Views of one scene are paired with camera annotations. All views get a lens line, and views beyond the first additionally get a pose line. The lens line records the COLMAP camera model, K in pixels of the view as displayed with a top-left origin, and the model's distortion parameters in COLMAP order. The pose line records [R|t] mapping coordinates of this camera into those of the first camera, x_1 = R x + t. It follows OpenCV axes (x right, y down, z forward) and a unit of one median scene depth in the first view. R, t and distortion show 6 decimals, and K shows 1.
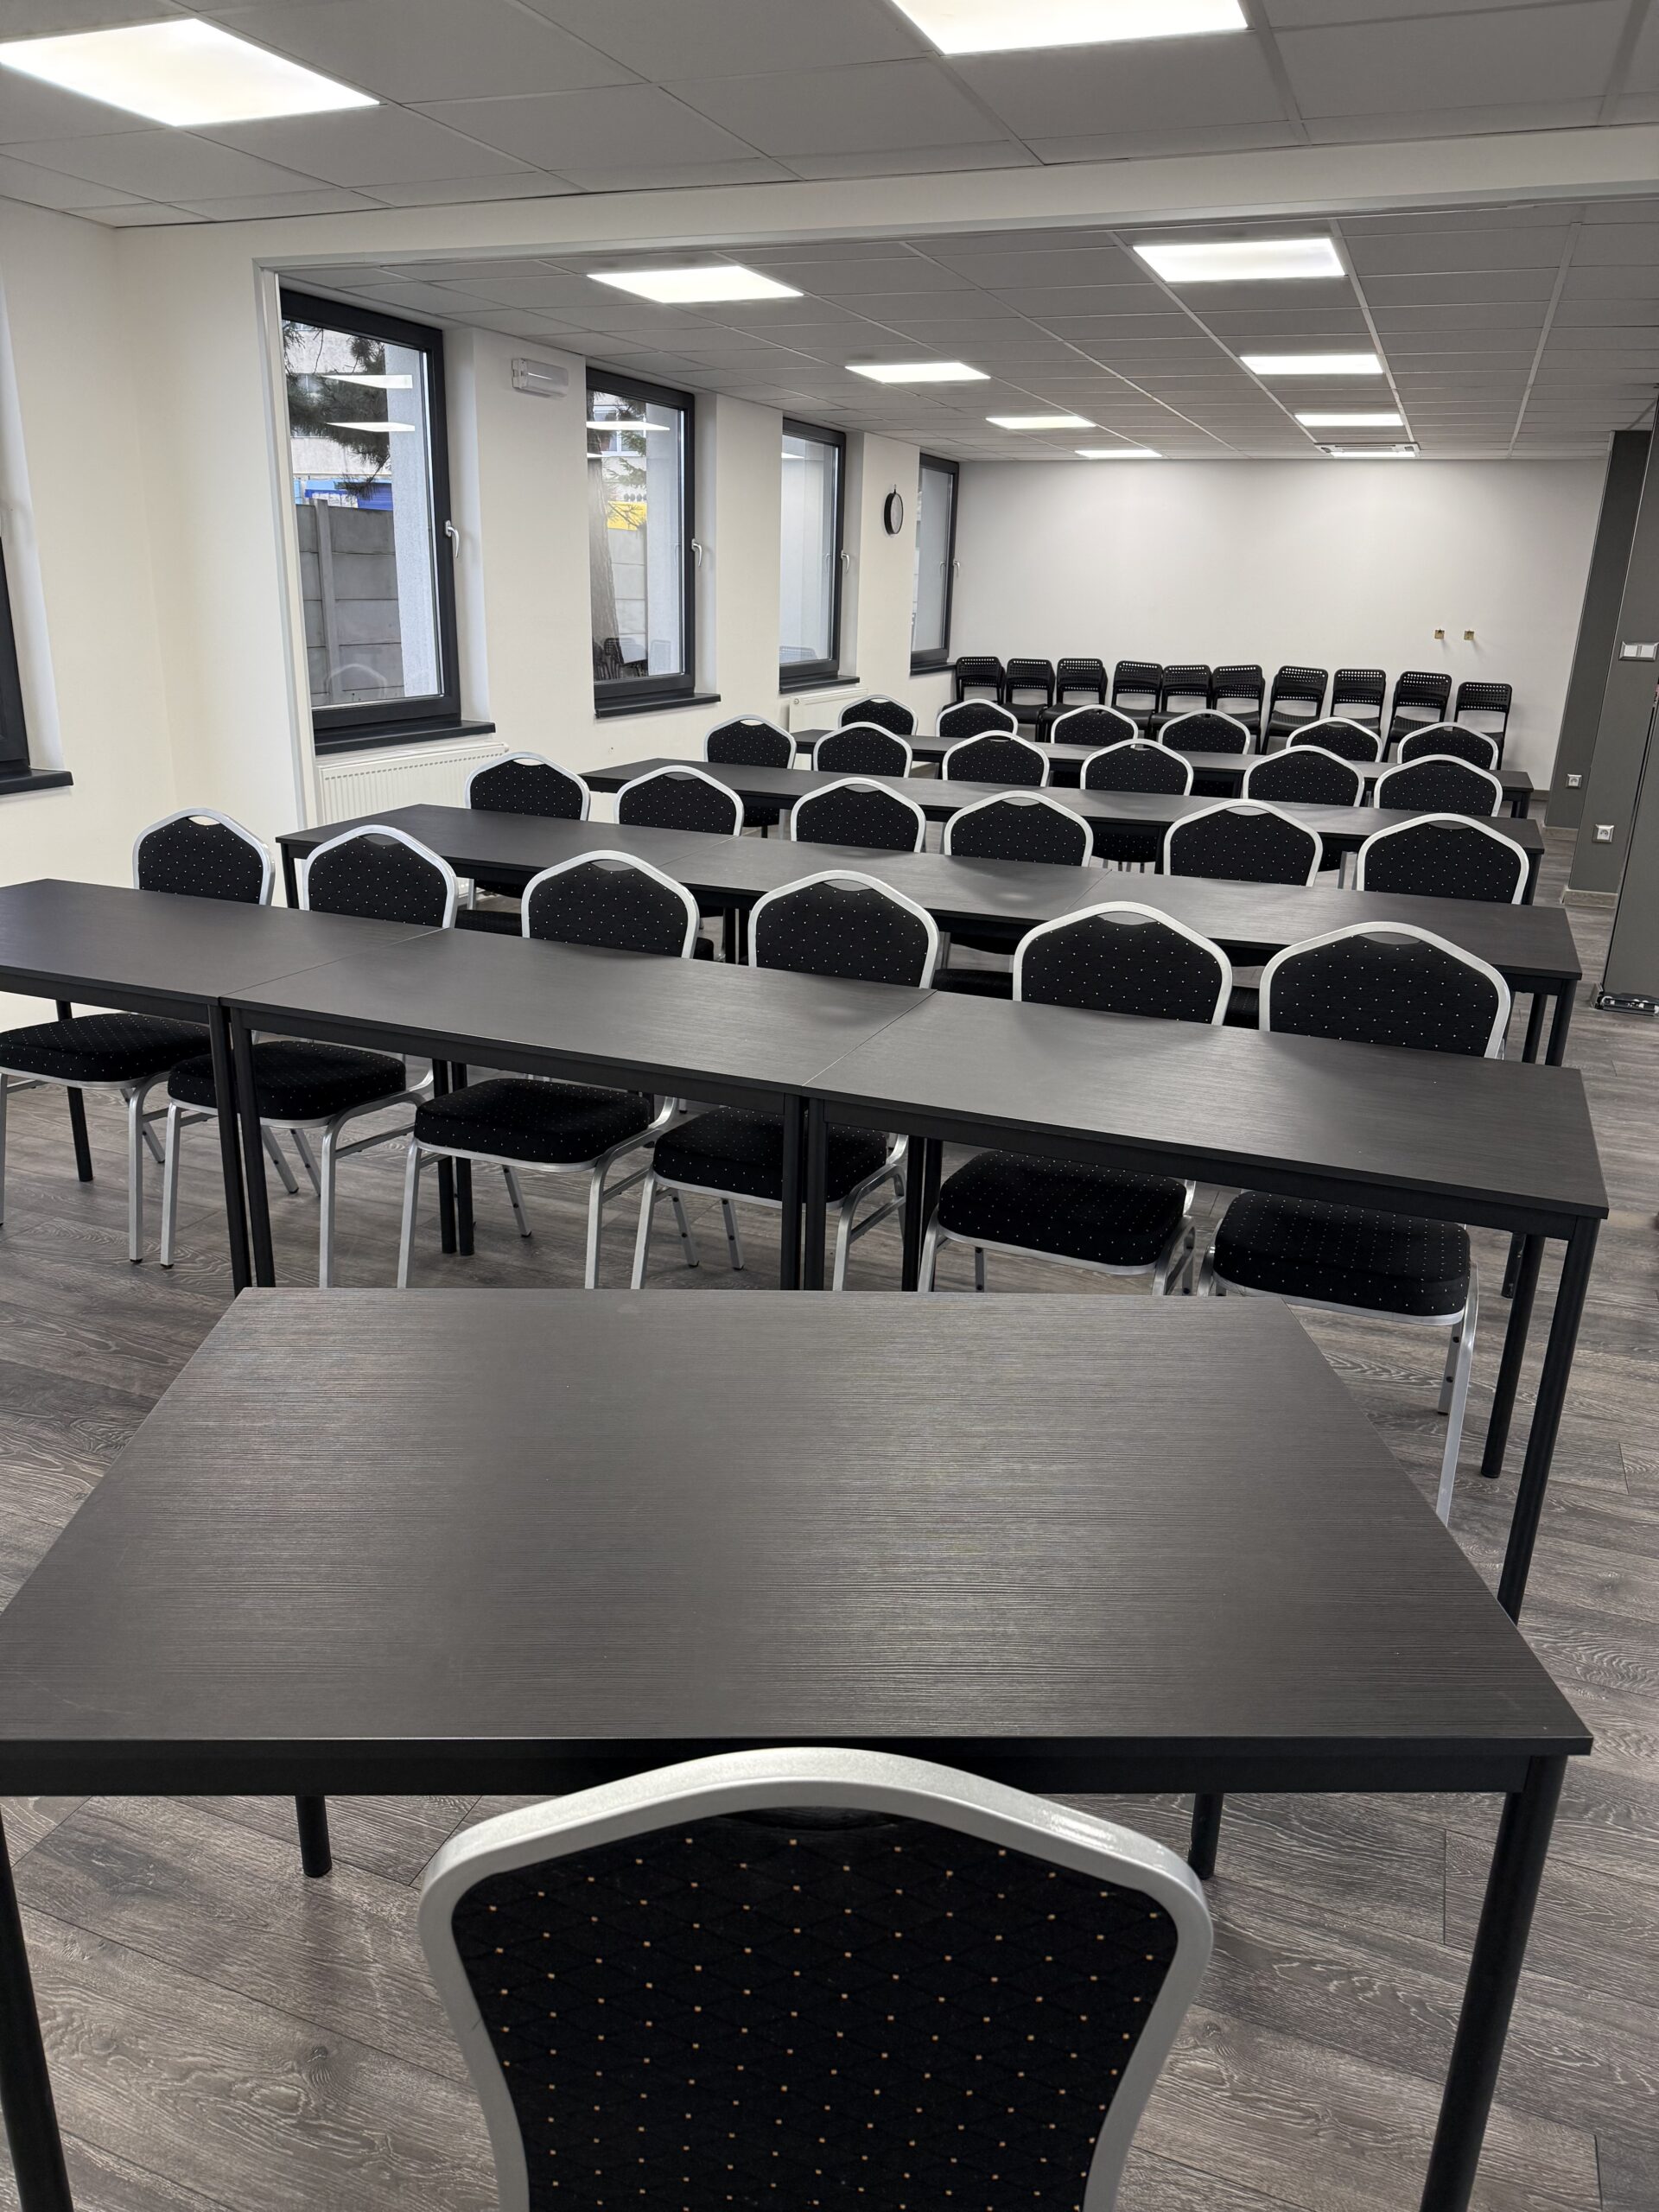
lens RADIAL K [[1553.1, 0, 828.1], [0, 1553.1, 1115.9], [0, 0, 1]] dist [0.057130, -0.060073]
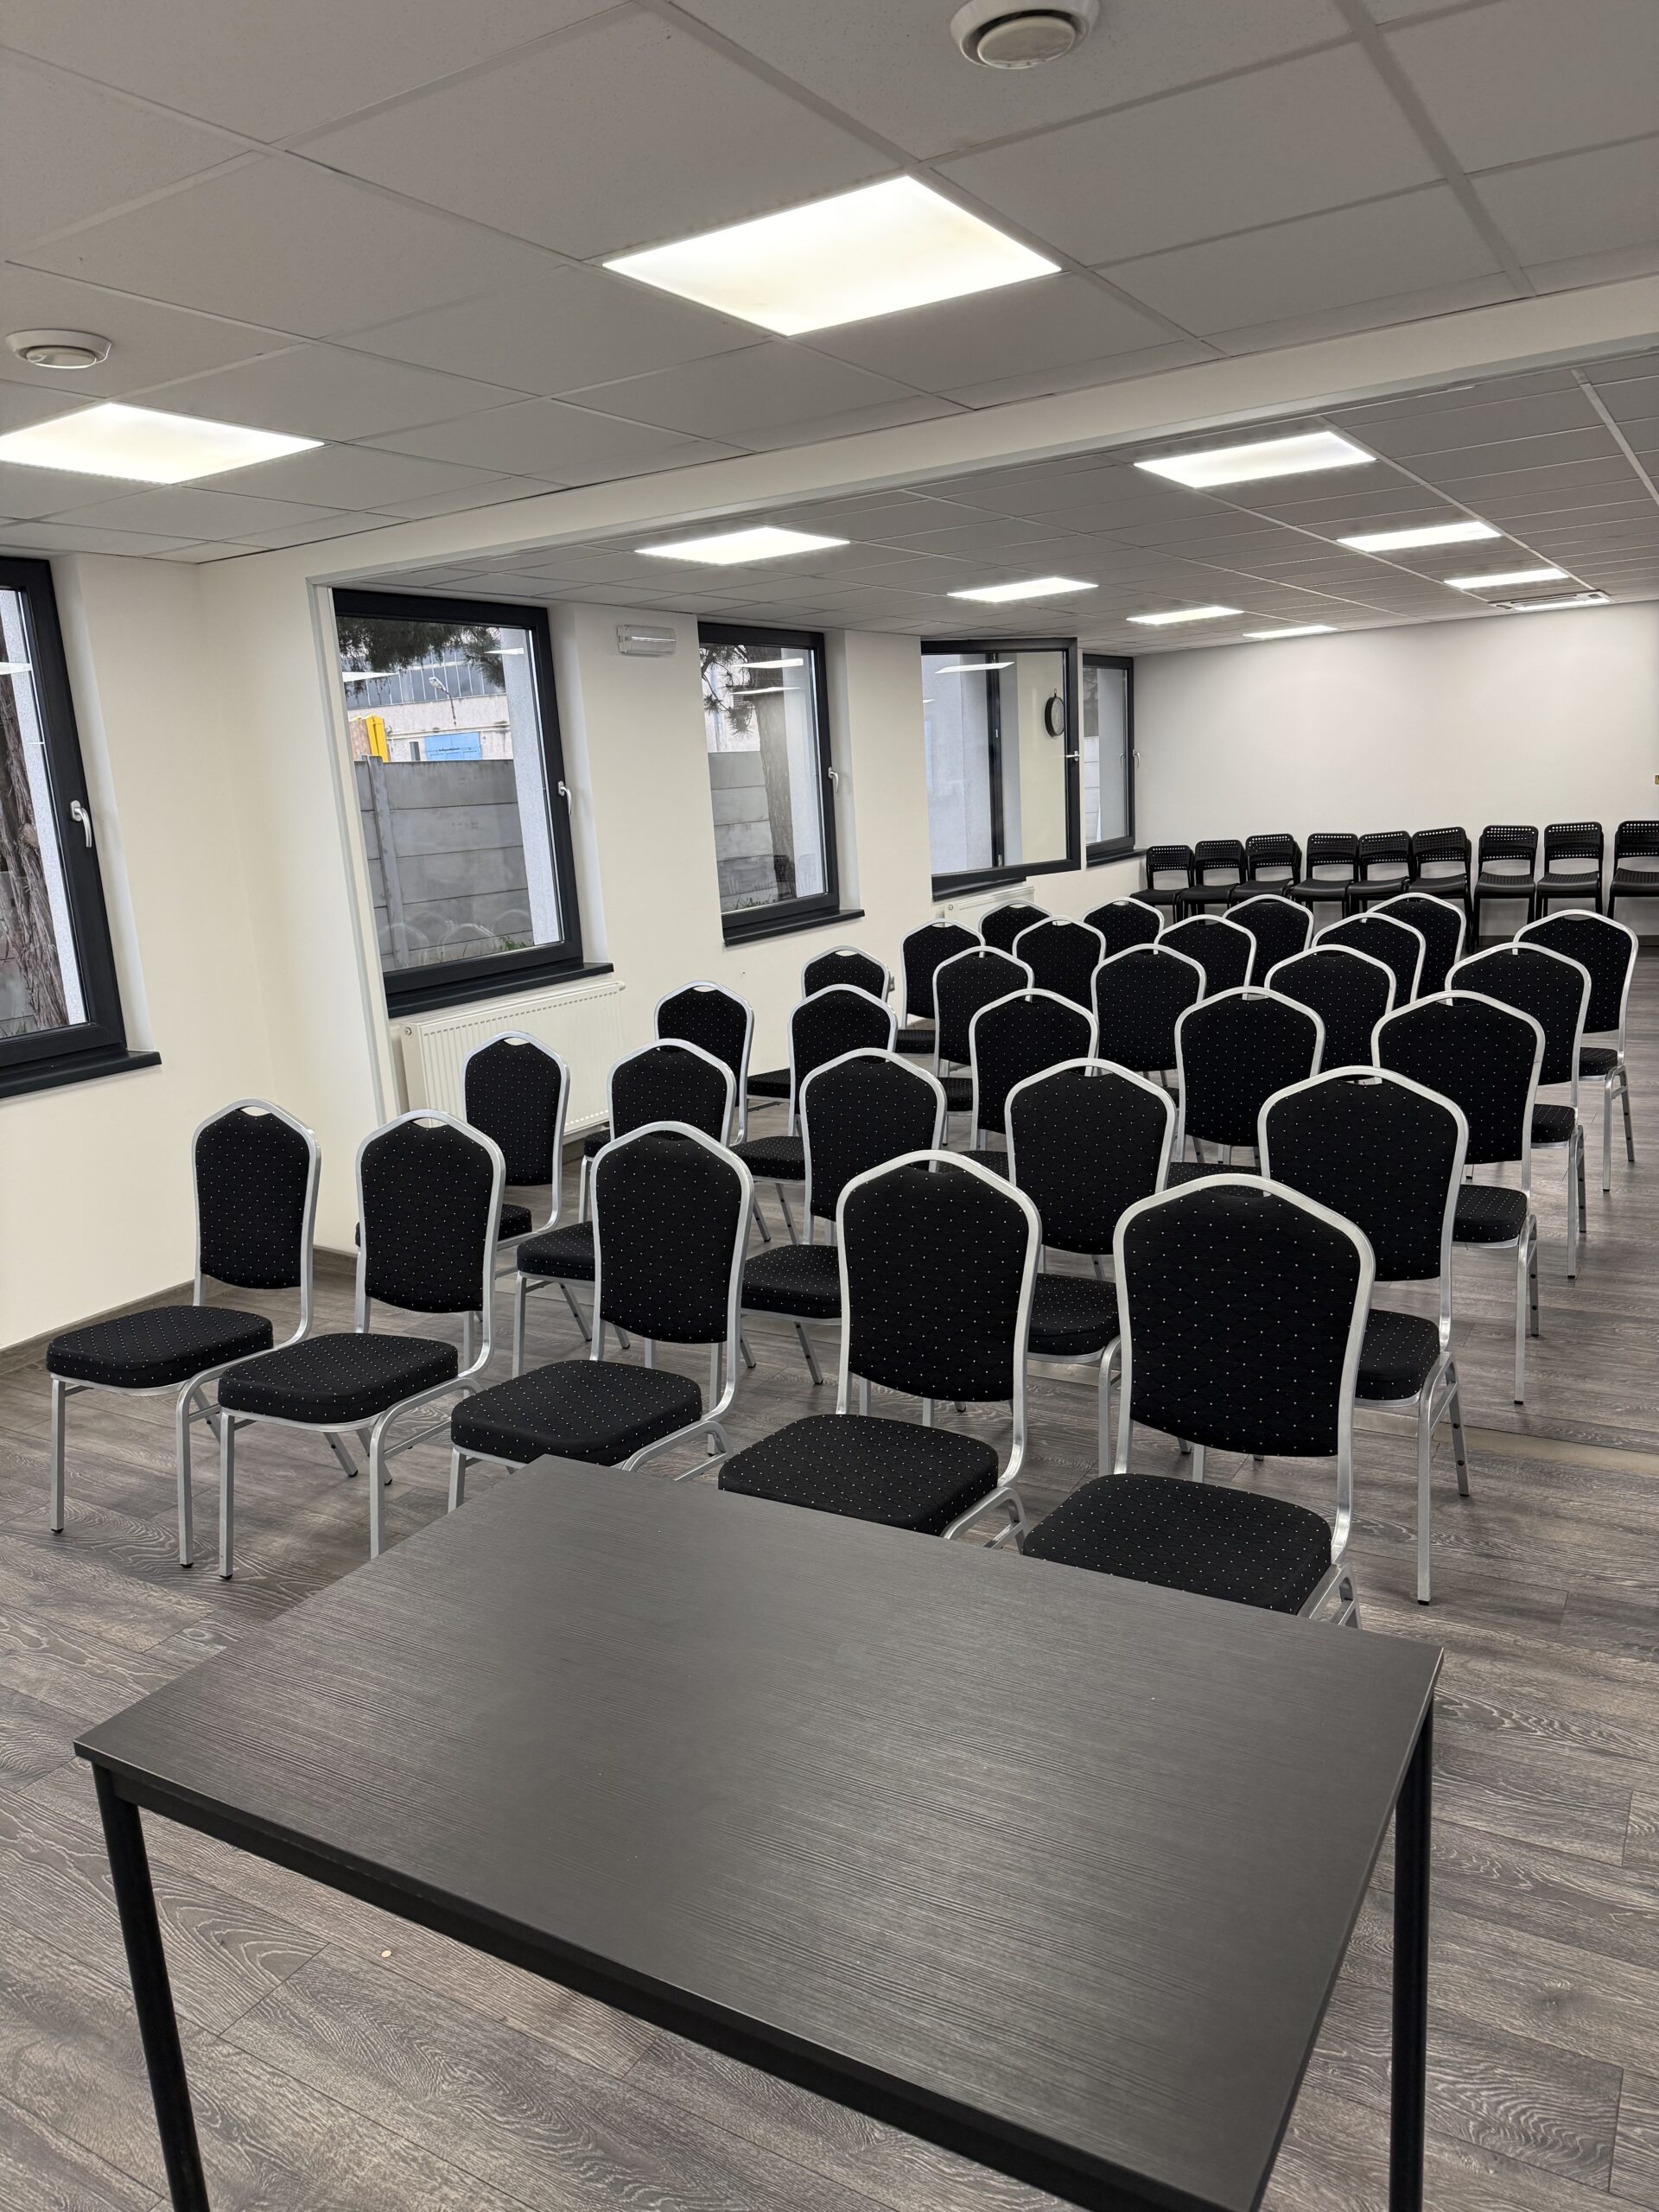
lens RADIAL K [[1542.1, 0, 826.1], [0, 1542.1, 1131.3], [0, 0, 1]] dist [0.064973, -0.056445]
pose [[0.982384, -0.049306, -0.180251, 0.100293], [0.030319, 0.993838, -0.106615, -0.024604], [0.184397, 0.099271, 0.977826, 0.031254]]
